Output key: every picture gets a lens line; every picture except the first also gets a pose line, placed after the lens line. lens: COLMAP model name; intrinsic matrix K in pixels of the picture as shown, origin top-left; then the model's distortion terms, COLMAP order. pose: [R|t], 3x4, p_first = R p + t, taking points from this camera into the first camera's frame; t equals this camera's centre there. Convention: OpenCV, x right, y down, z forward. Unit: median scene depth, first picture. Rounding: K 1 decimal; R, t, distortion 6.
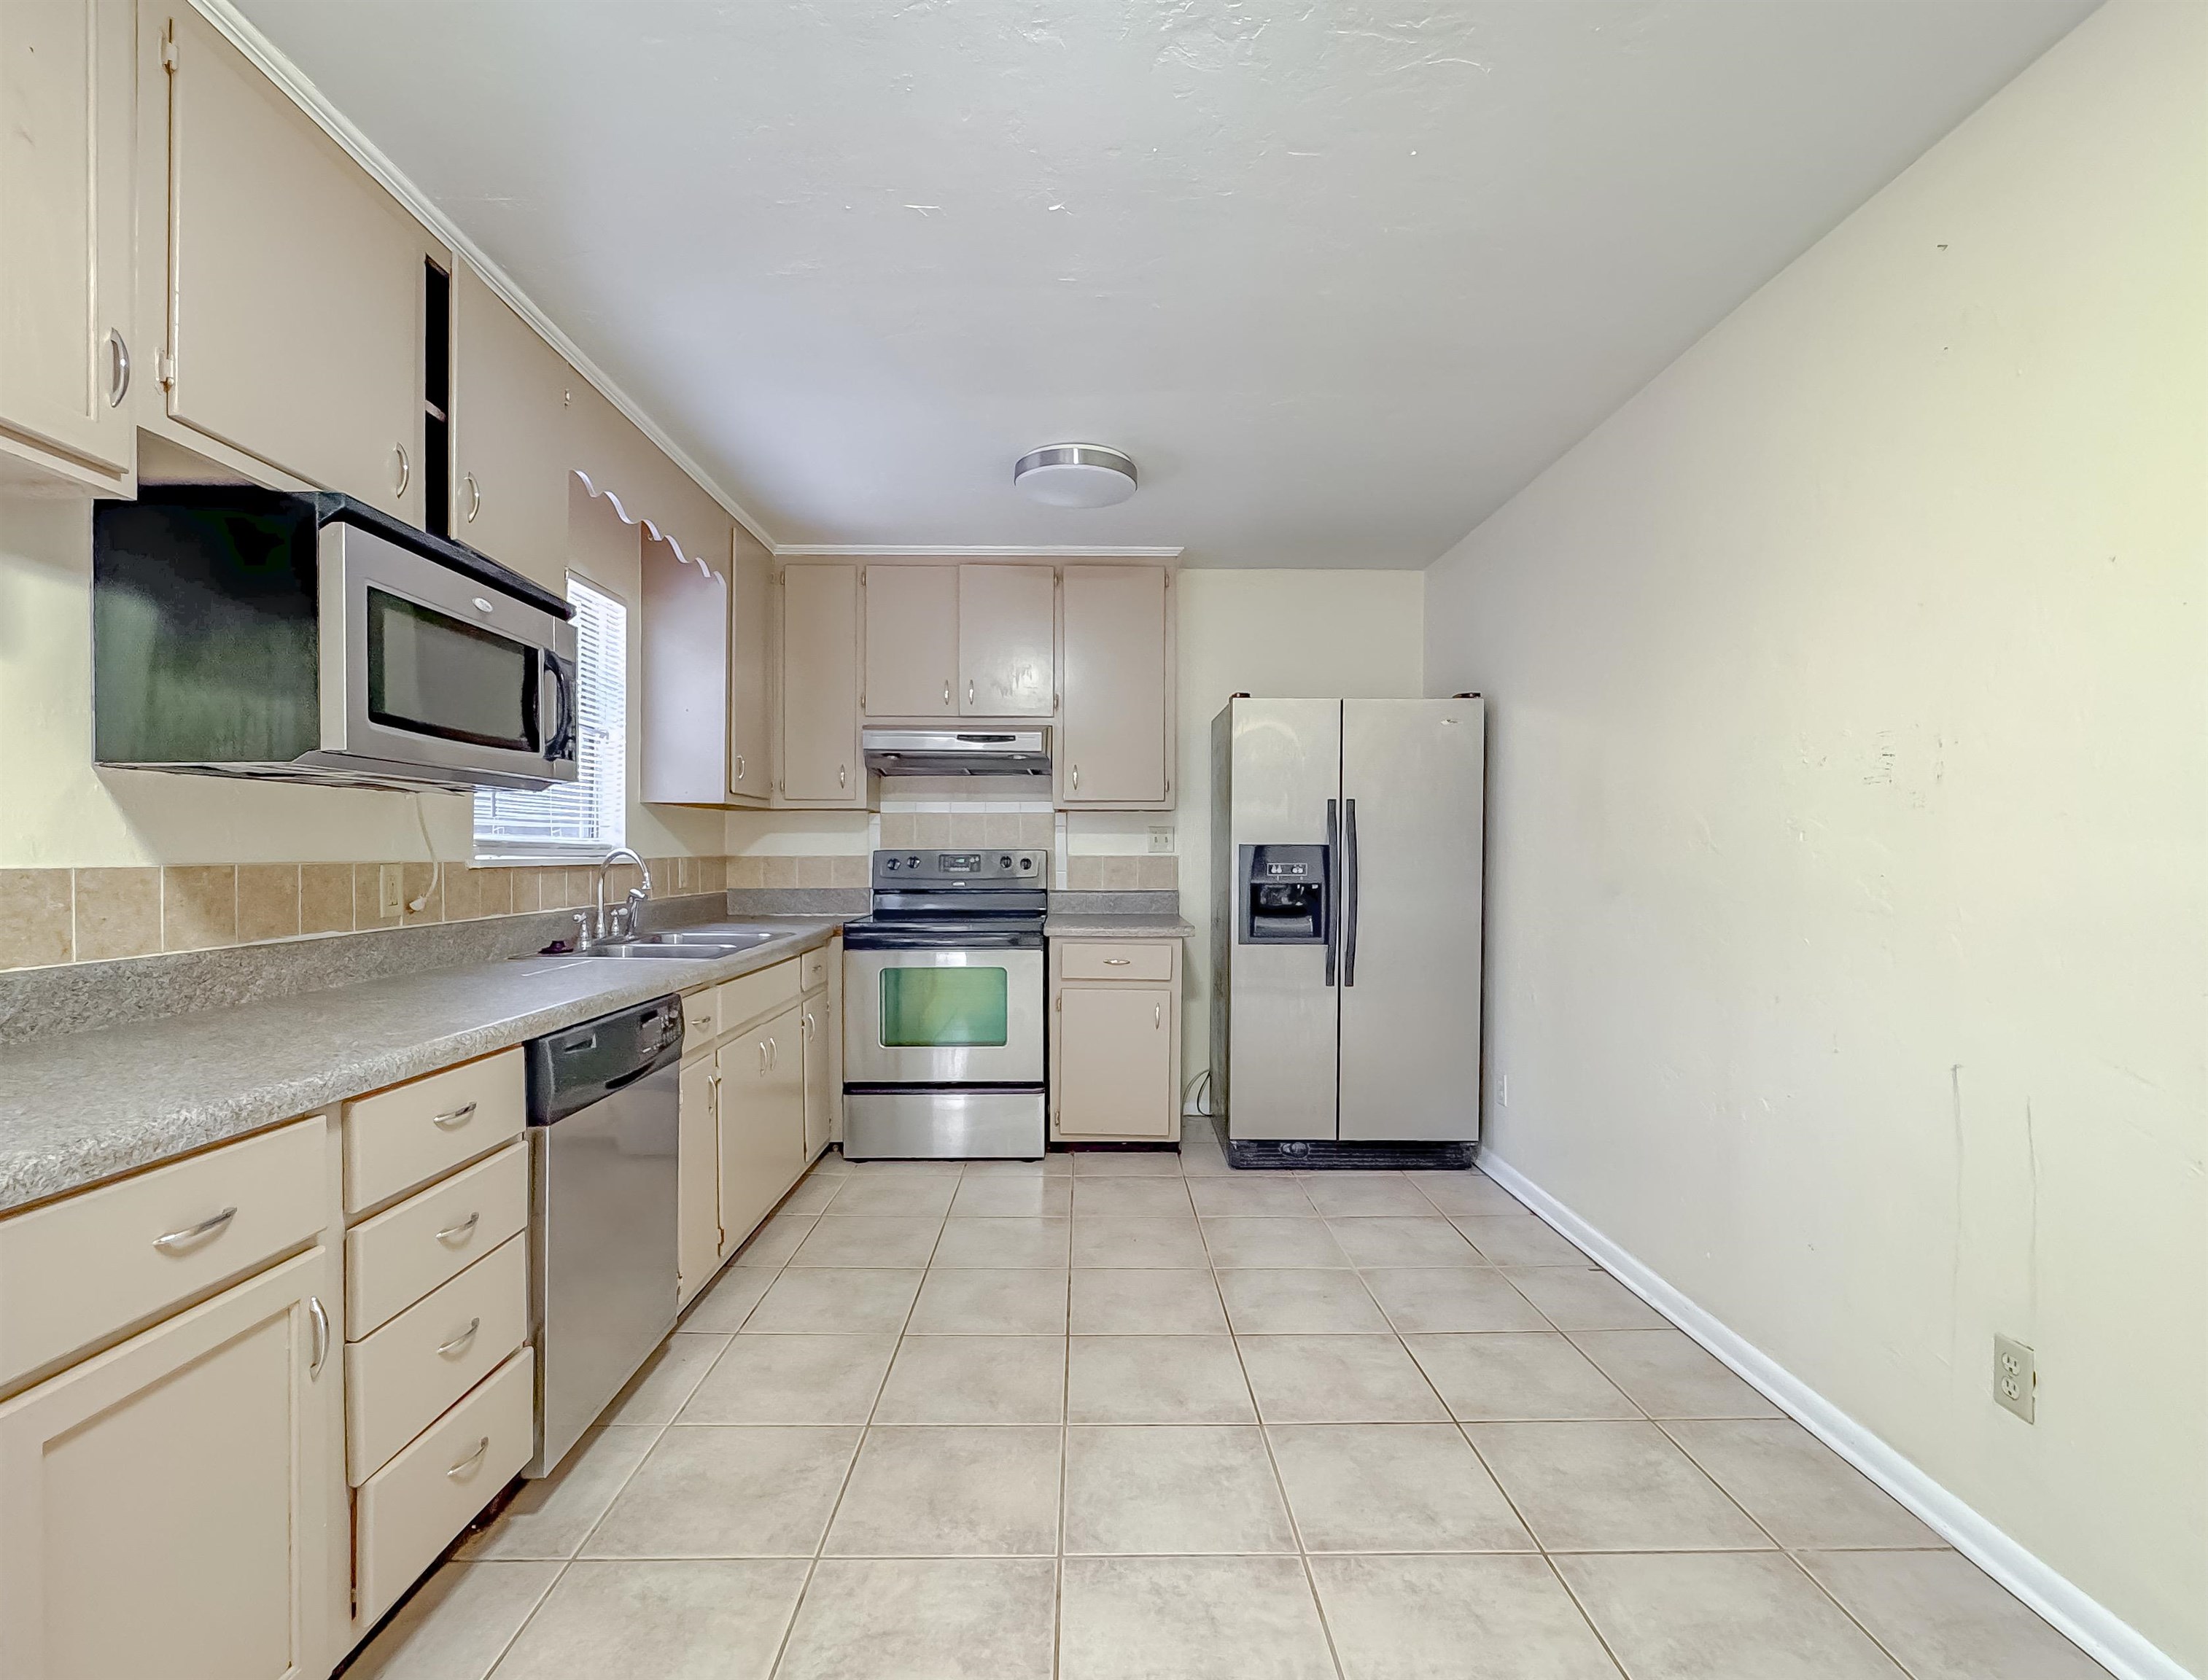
lens RADIAL K [[1032.2, 0, 1104.0], [0, 1032.2, 840.0], [0, 0, 1]] dist [-0.002185, -0.000512]
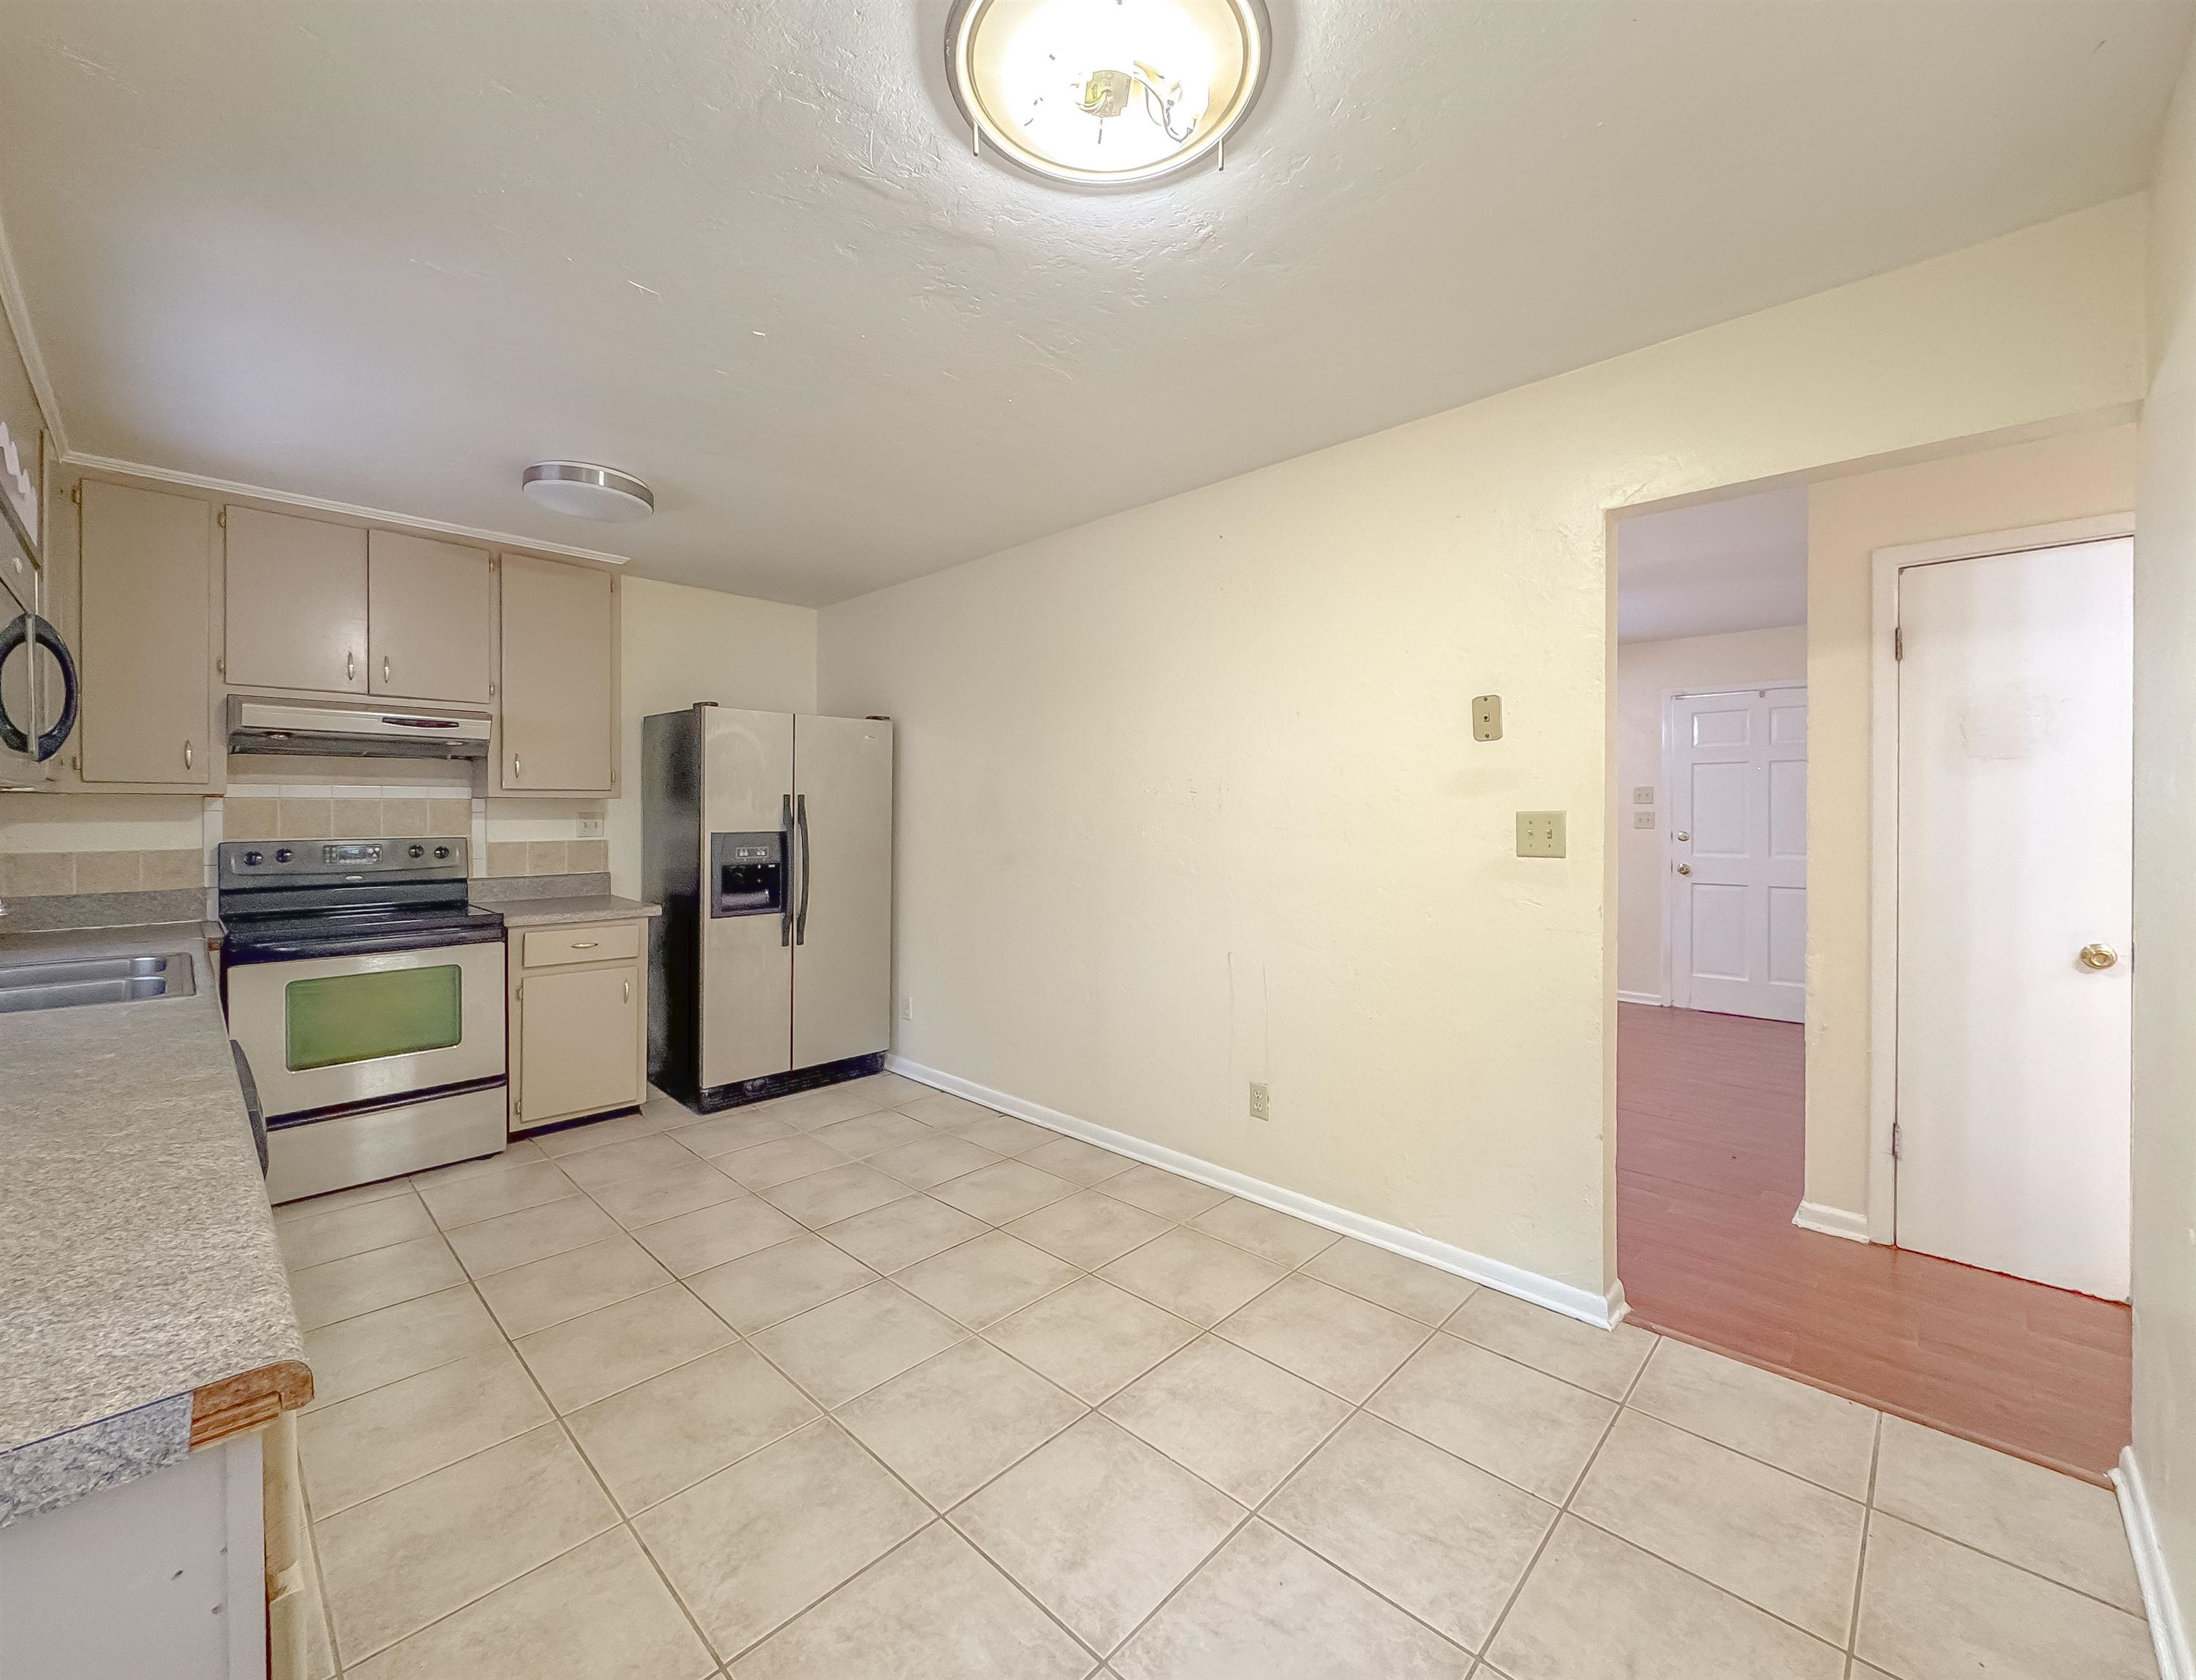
lens RADIAL K [[885.6, 0, 1097.4], [0, 885.6, 790.8], [0, 0, 1]] dist [-0.000071, -0.000318]
pose [[0.705080, 0.015571, 0.708957, -0.268792], [-0.007222, 0.999865, -0.014777, -0.031101], [-0.709091, 0.005299, 0.705097, -0.011102]]
